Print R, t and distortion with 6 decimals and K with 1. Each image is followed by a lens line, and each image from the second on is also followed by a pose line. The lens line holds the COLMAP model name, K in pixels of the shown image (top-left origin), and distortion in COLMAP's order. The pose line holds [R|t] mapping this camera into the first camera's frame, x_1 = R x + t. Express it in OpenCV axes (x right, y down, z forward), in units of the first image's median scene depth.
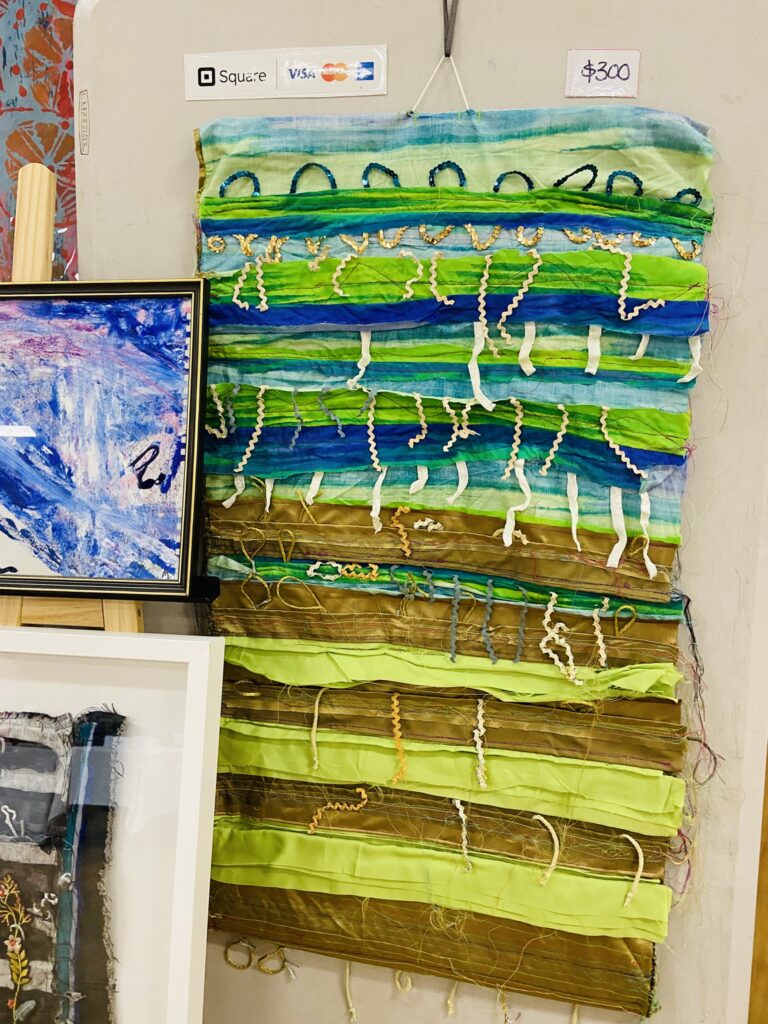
lens RADIAL K [[775.0, 0, 375.3], [0, 775.0, 512.7], [0, 0, 1]] dist [0.119307, -0.152859]
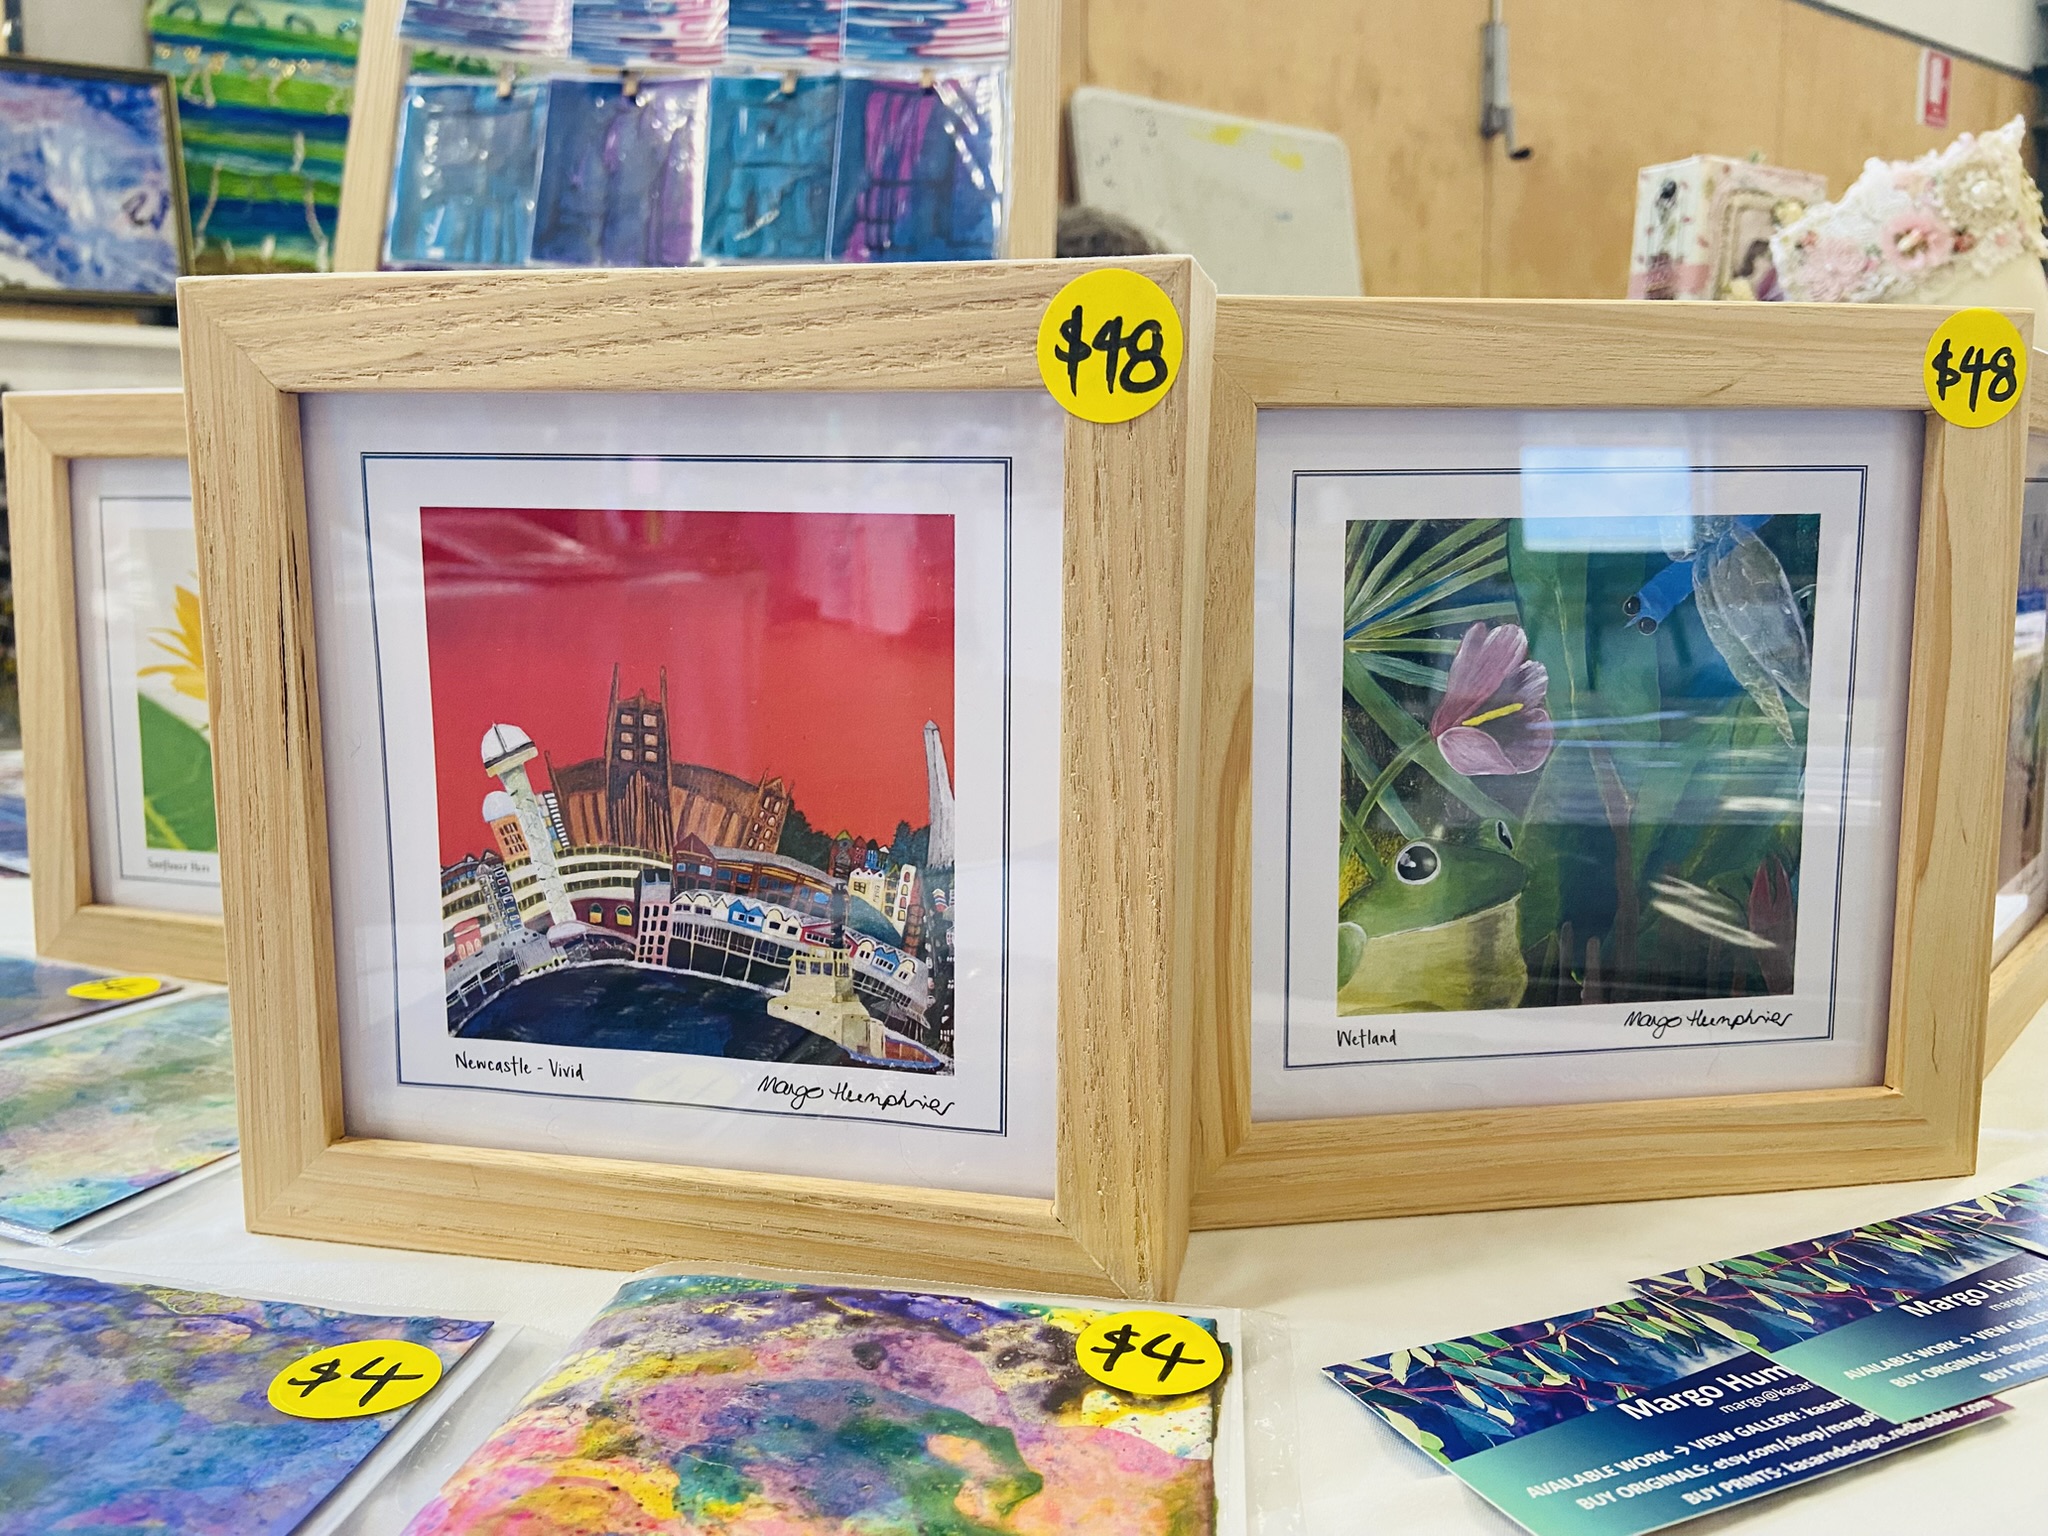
lens RADIAL K [[1550.1, 0, 1028.3], [0, 1550.1, 755.1], [0, 0, 1]] dist [0.119307, -0.152859]
pose [[0.743859, -0.099510, 0.660887, -0.994228], [0.128488, 0.991700, 0.004701, 0.982366], [-0.655870, 0.081419, 0.750471, -1.791307]]
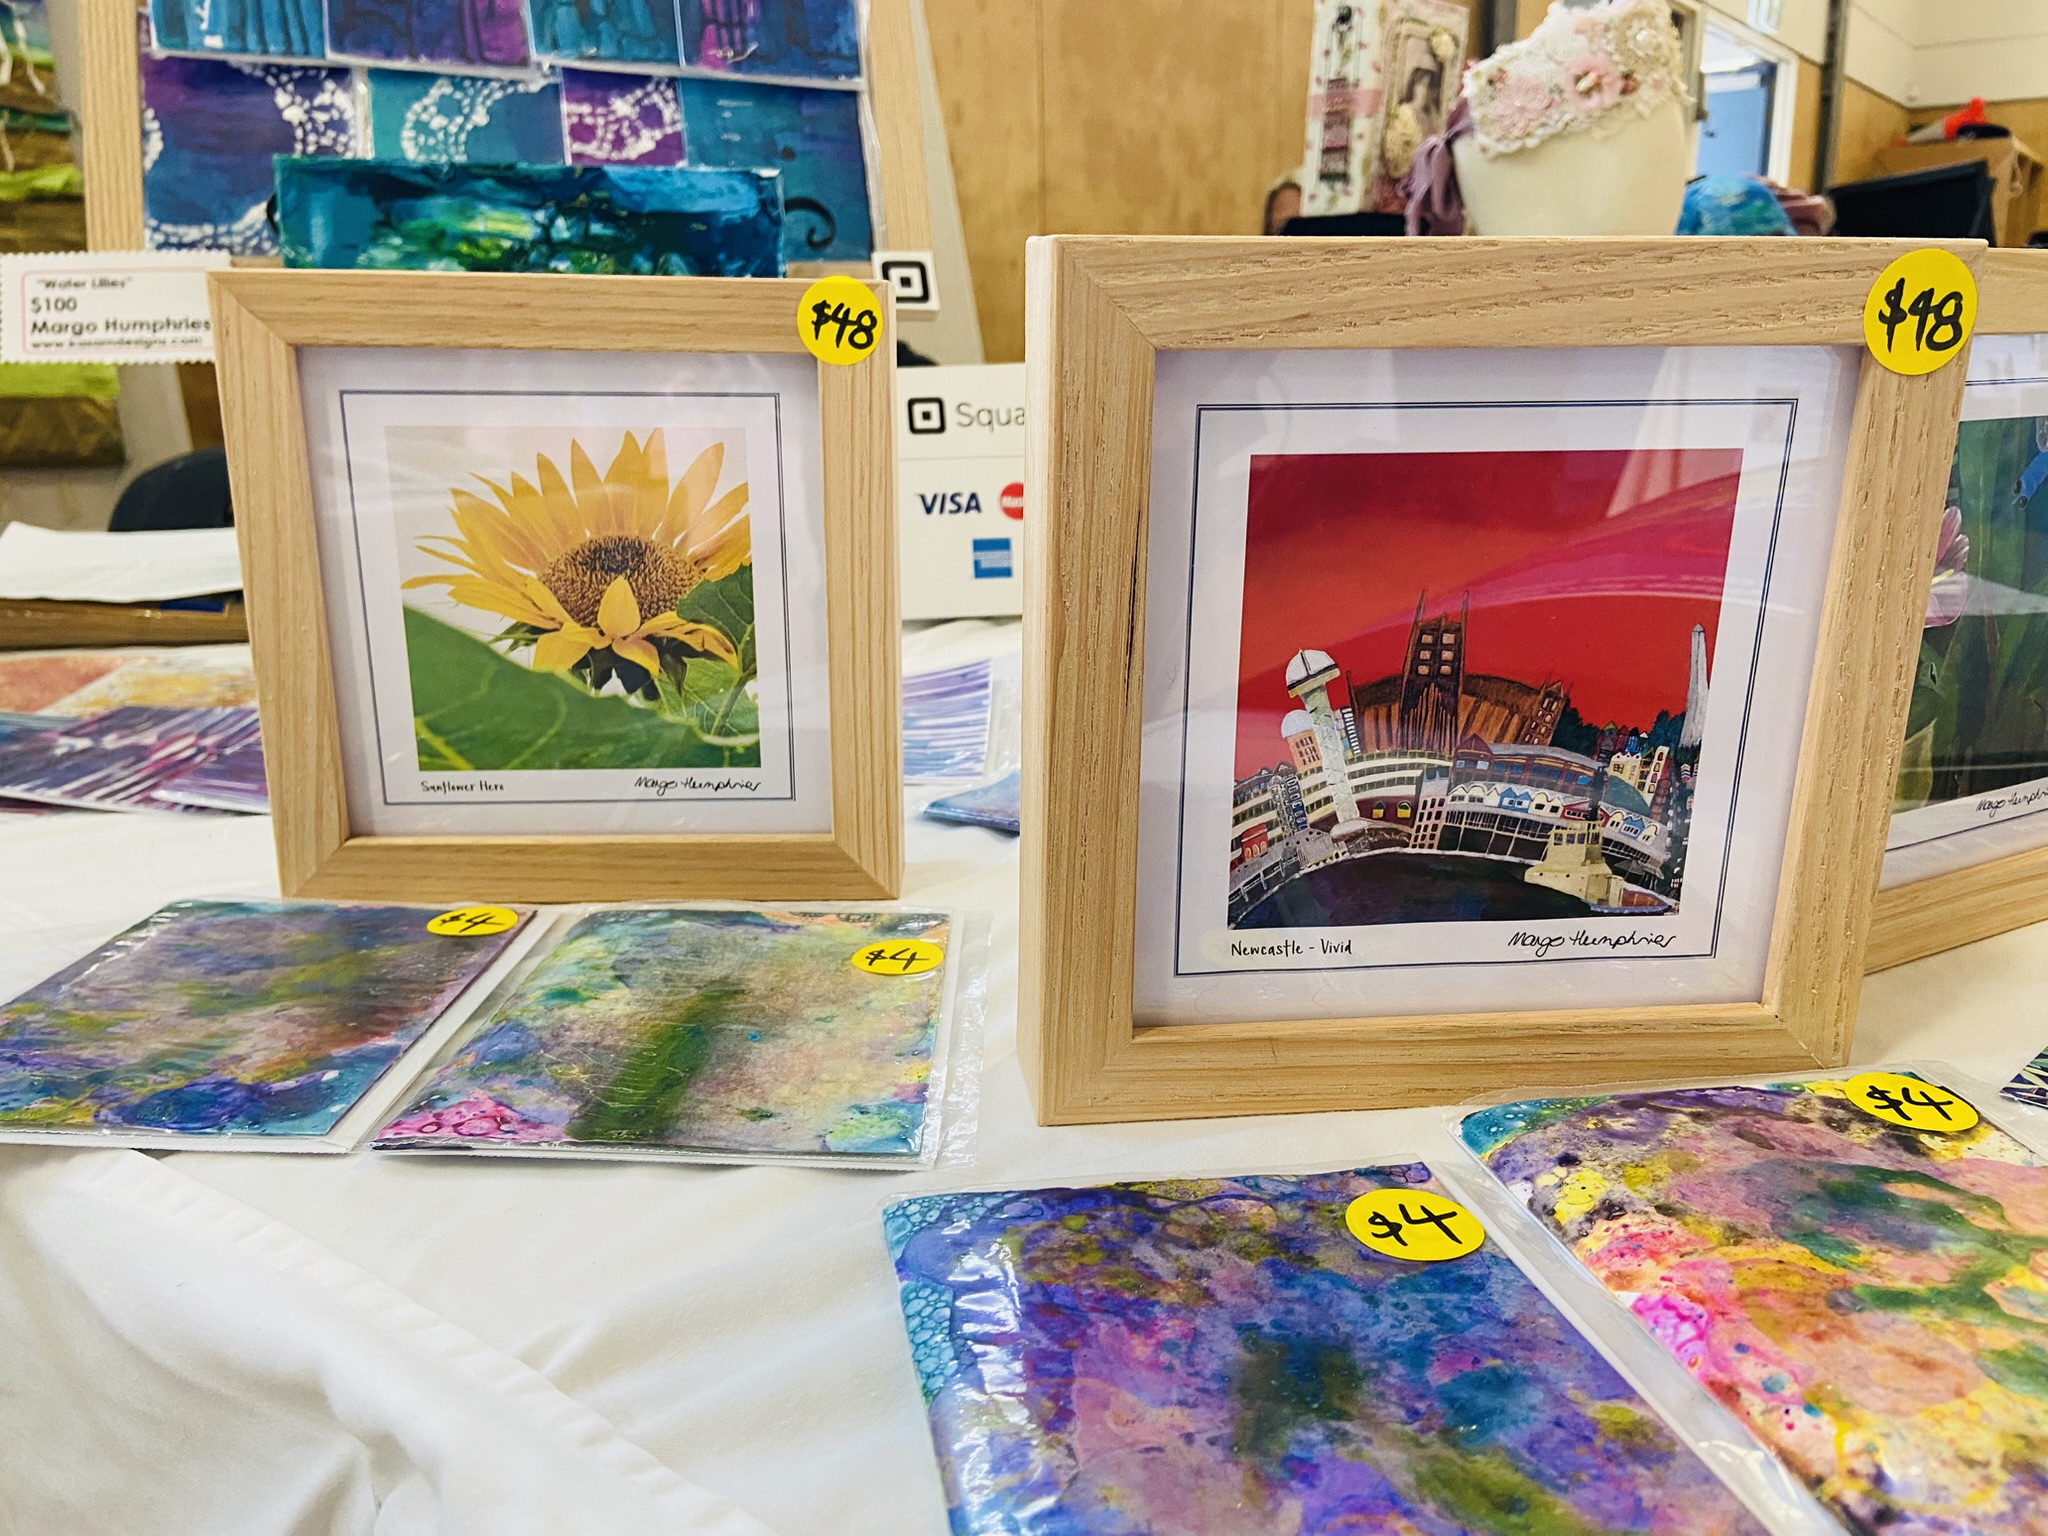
lens RADIAL K [[1550.1, 0, 1033.2], [0, 1550.1, 737.8], [0, 0, 1]] dist [0.119307, -0.152859]
pose [[0.489386, -0.236004, 0.839526, -1.219017], [0.169469, 0.970069, 0.173913, 0.901668], [-0.855443, 0.057163, 0.514733, -1.582055]]
